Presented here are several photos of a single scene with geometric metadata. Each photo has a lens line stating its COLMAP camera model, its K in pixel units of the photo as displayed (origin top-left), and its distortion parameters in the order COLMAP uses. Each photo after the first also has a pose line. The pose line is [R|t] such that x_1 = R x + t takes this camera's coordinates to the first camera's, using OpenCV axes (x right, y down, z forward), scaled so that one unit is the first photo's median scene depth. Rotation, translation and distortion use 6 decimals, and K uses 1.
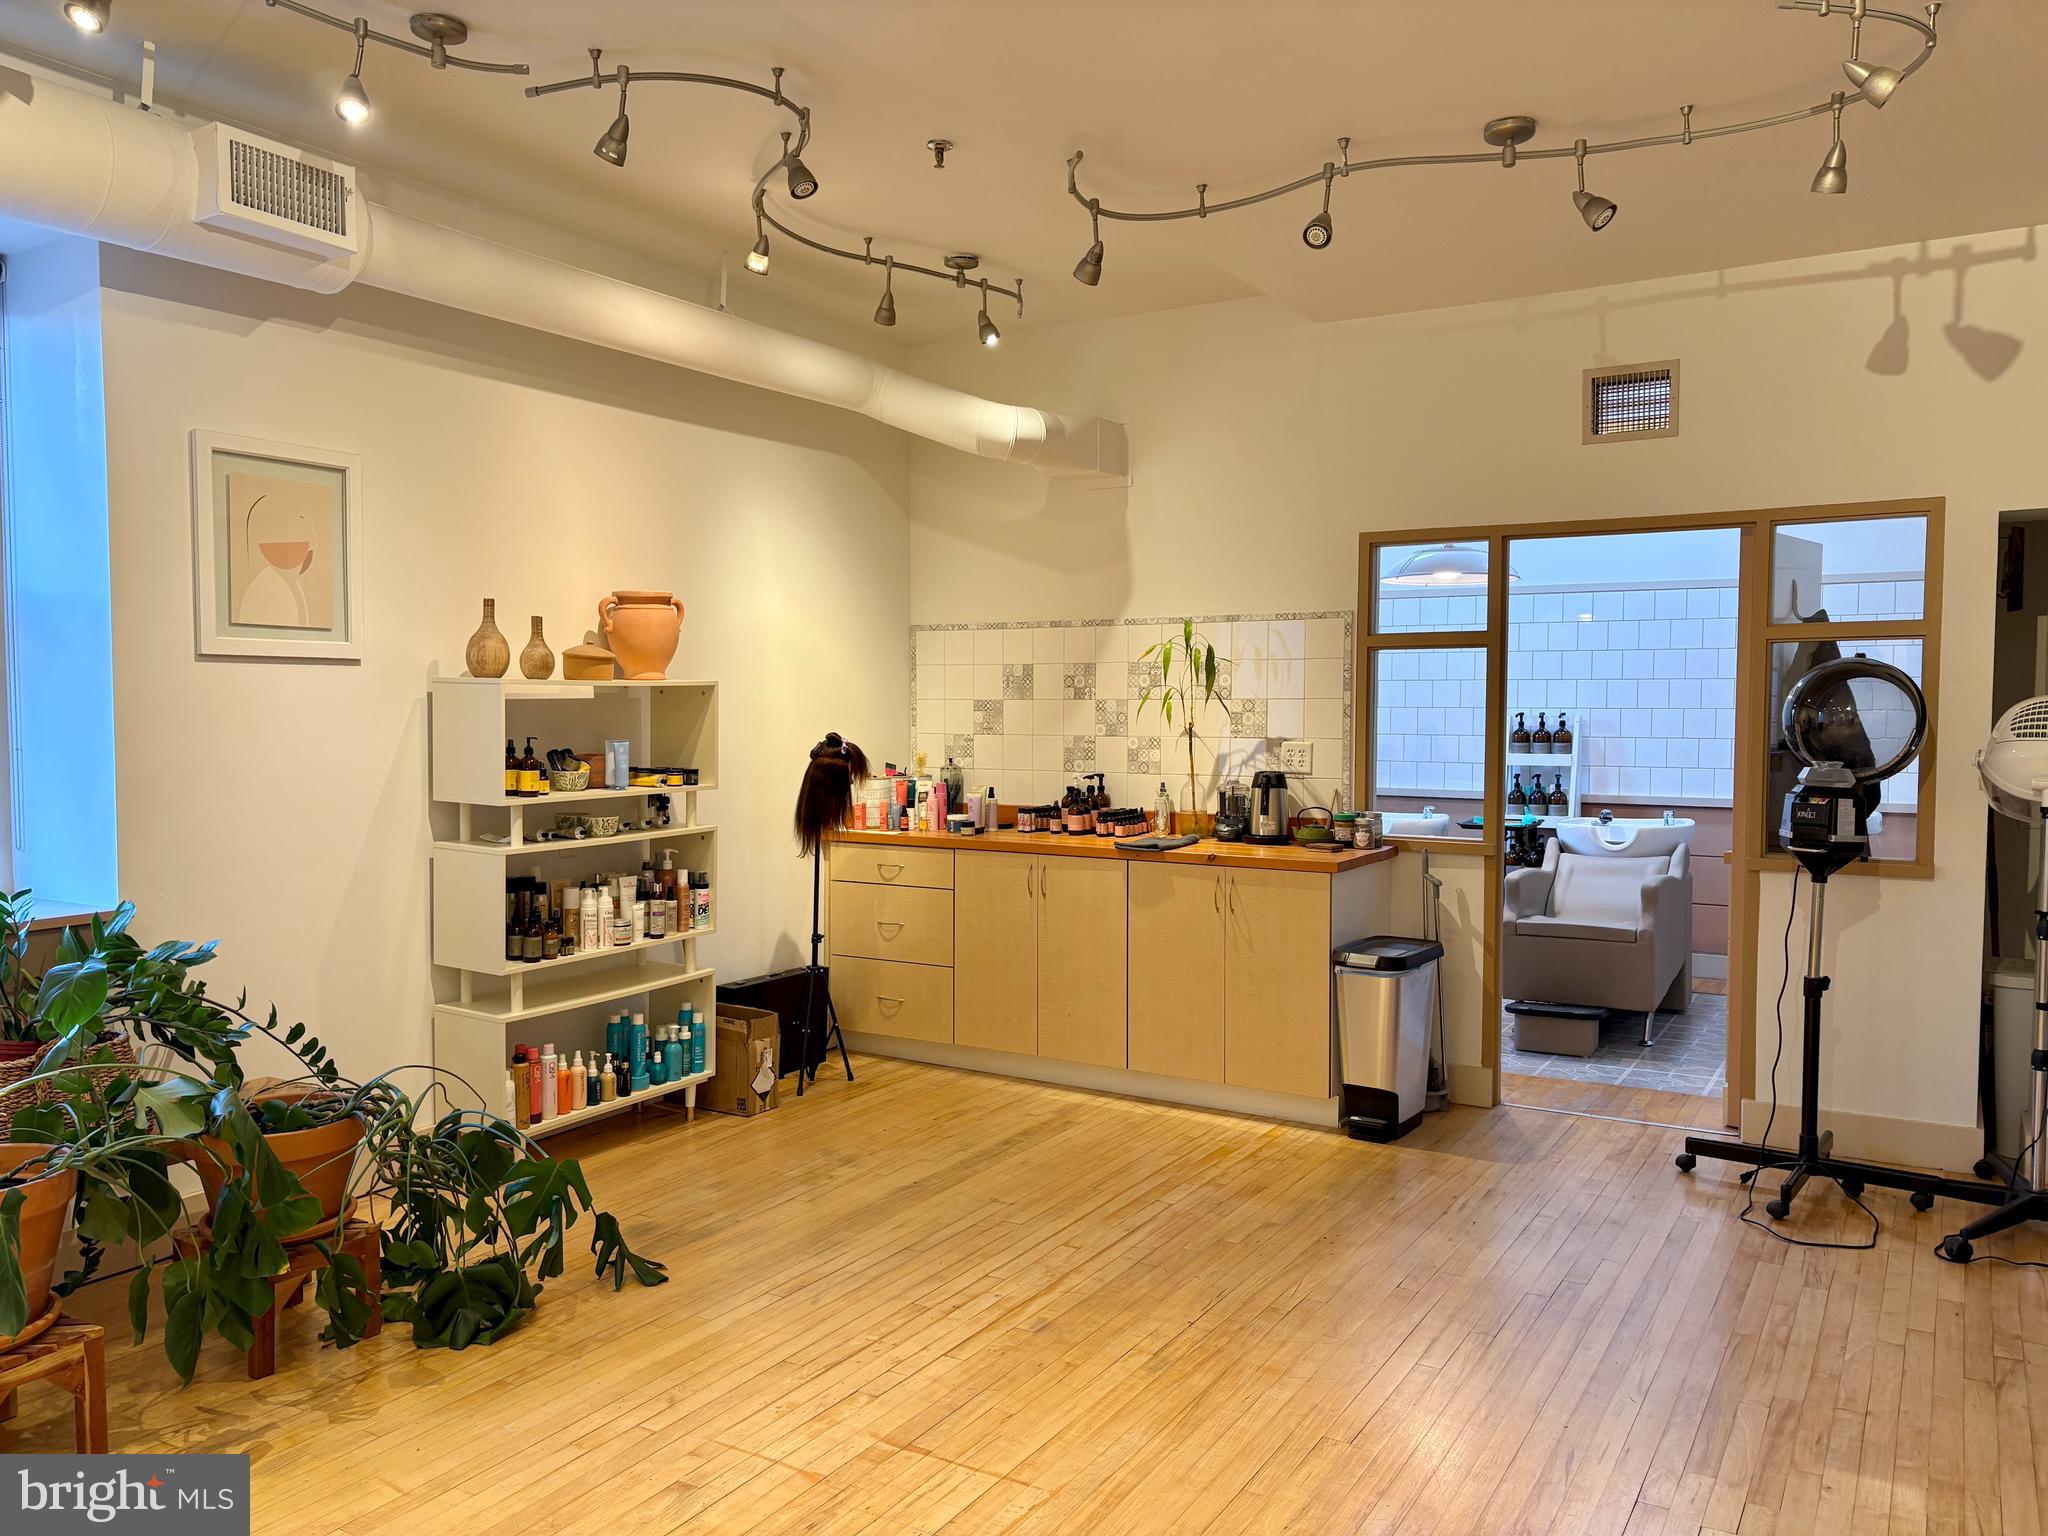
lens RADIAL K [[1558.0, 0, 1024.0], [0, 1558.0, 768.0], [0, 0, 1]] dist [0.060375, -0.069448]
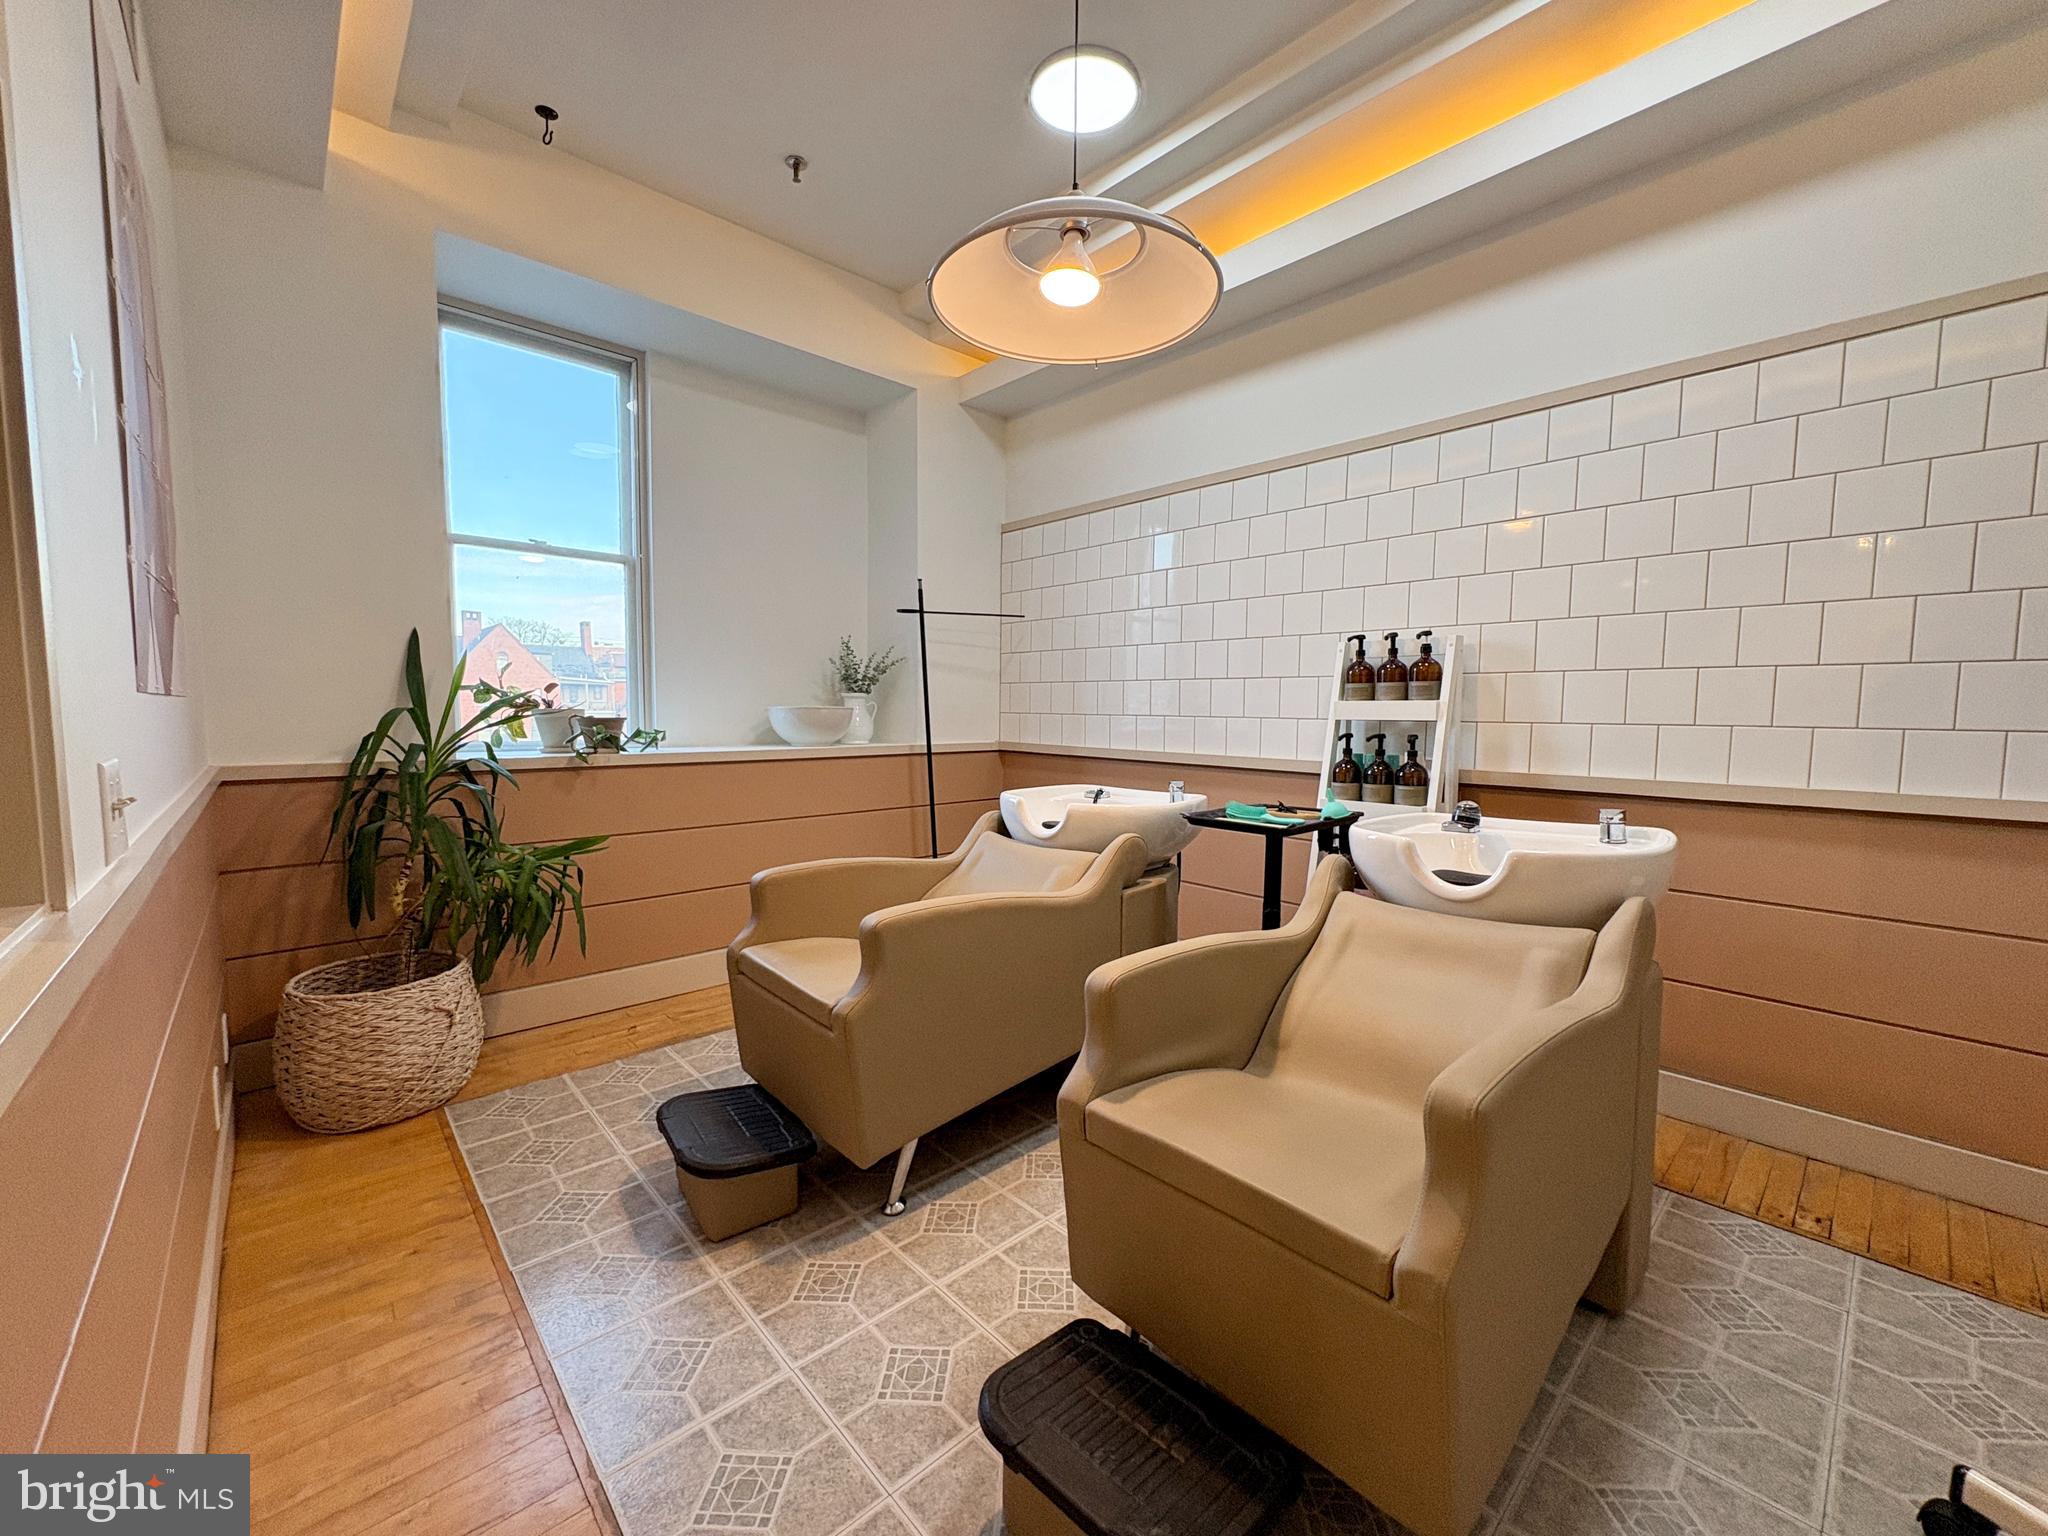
lens RADIAL K [[822.3, 0, 1028.7], [0, 822.3, 760.4], [0, 0, 1]] dist [-0.003080, -0.000095]
pose [[0.961209, 0.024884, -0.274697, 0.286494], [-0.020129, 0.999595, 0.020114, 0.010467], [0.275086, -0.013804, 0.961320, 0.662704]]
